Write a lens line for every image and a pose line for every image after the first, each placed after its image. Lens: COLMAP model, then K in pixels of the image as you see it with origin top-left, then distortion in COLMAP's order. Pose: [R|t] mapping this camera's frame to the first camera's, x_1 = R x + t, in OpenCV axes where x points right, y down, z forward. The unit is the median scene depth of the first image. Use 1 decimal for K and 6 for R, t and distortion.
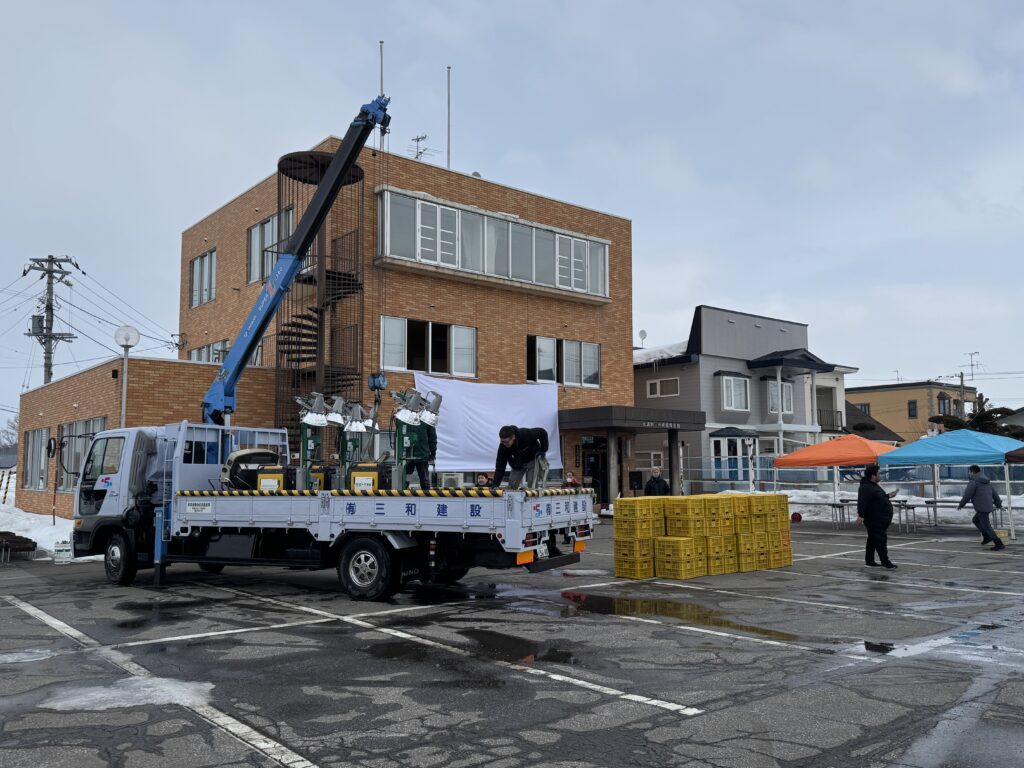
lens RADIAL K [[849.7, 0, 512.0], [0, 849.7, 384.0], [0, 0, 1]] dist [0.248764, -0.510271]
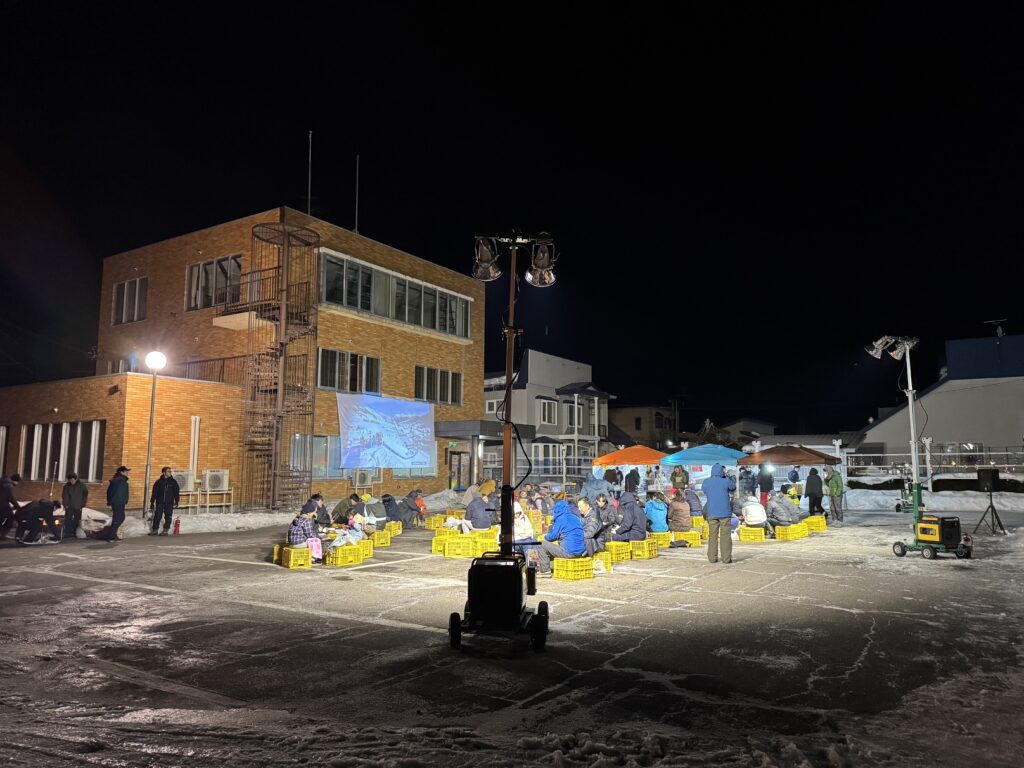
lens RADIAL K [[728.7, 0, 512.0], [0, 728.7, 384.0], [0, 0, 1]] dist [0.133277, -0.217379]
pose [[0.957680, 0.041348, 0.284849, -0.154928], [-0.037854, 0.999125, -0.017762, -0.012717], [-0.285334, 0.006228, 0.958408, -0.132115]]
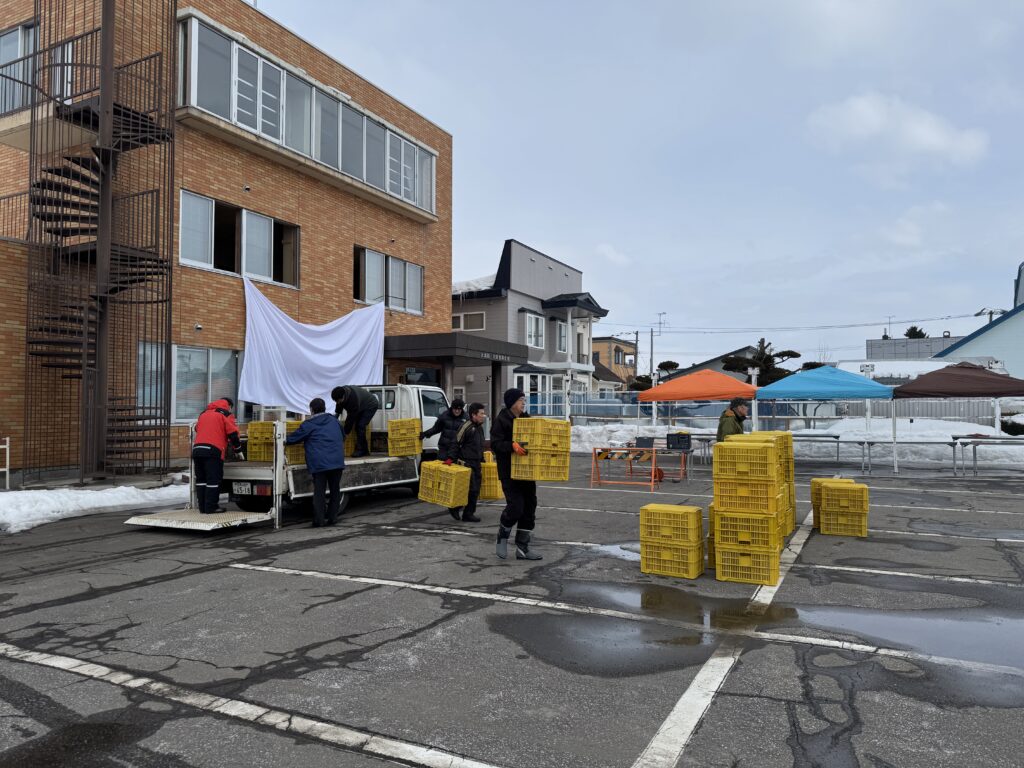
lens RADIAL K [[704.0, 0, 513.6], [0, 704.0, 407.1], [0, 0, 1]] dist [0.005052, -0.057761]
pose [[0.918224, 0.010046, 0.395935, -0.107166], [-0.048813, 0.994927, 0.087960, 0.032613], [-0.393043, -0.100094, 0.914056, 0.270418]]
